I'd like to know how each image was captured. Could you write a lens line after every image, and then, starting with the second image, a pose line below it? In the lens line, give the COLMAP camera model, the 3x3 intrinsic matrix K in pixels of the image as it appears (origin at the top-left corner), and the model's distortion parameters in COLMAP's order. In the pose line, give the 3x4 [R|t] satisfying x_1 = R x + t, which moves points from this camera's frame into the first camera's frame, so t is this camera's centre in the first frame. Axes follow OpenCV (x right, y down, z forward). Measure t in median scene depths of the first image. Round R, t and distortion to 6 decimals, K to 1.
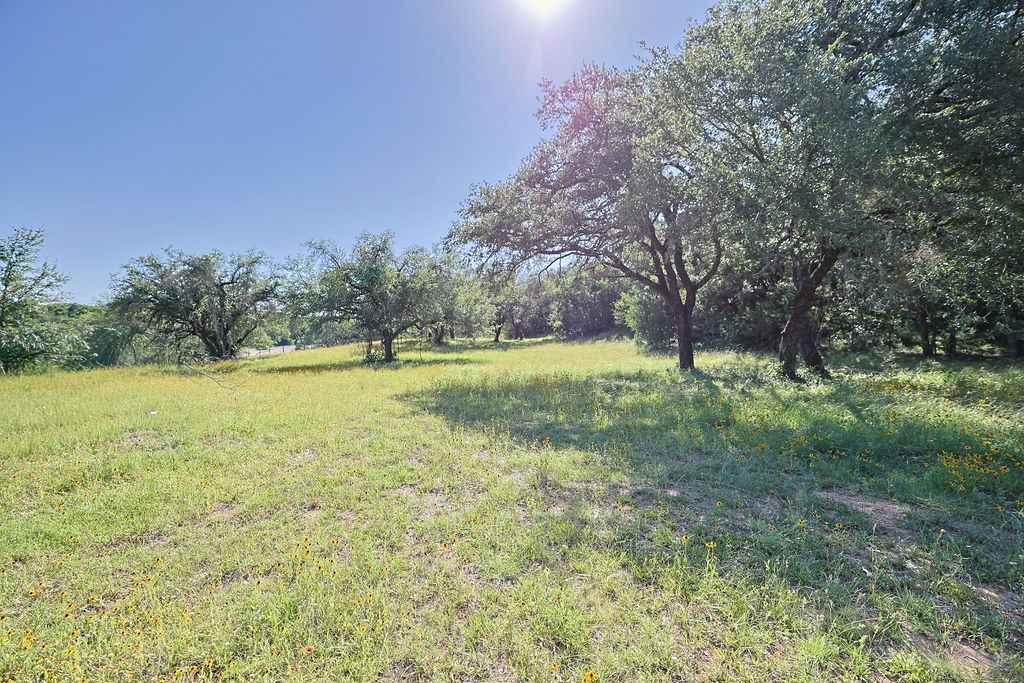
lens RADIAL K [[467.9, 0, 509.8], [0, 467.9, 334.0], [0, 0, 1]] dist [-0.001546, 0.022373]
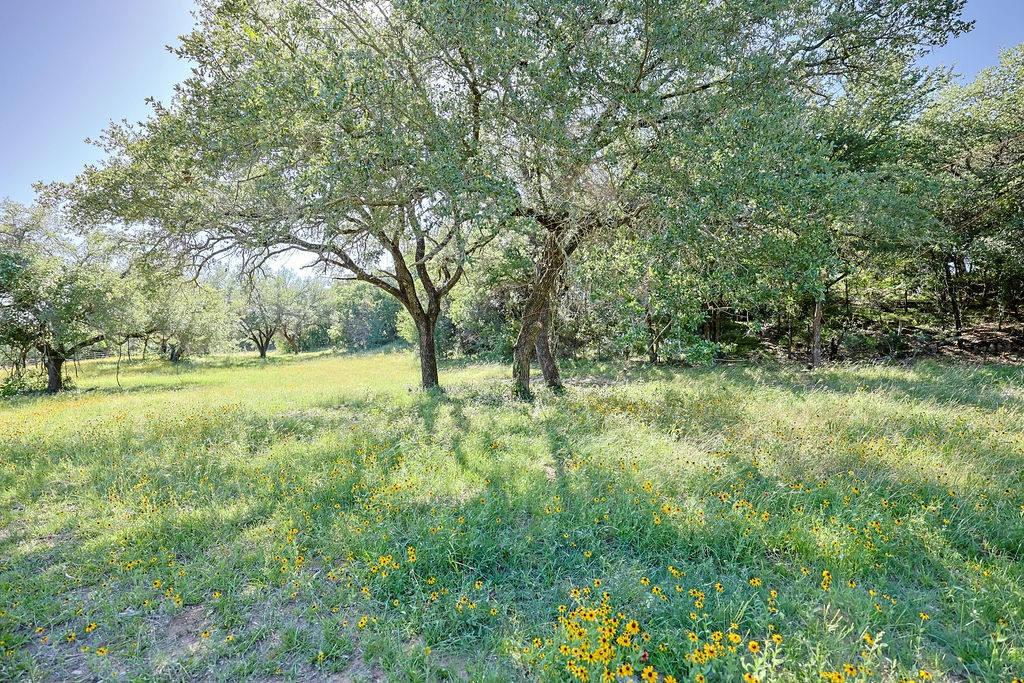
lens RADIAL K [[467.9, 0, 509.8], [0, 467.9, 334.0], [0, 0, 1]] dist [-0.001546, 0.022373]
pose [[0.918839, -0.004355, 0.394608, 0.081505], [0.013915, 0.999675, -0.021369, -0.002438], [-0.394387, 0.025126, 0.918601, 0.071433]]
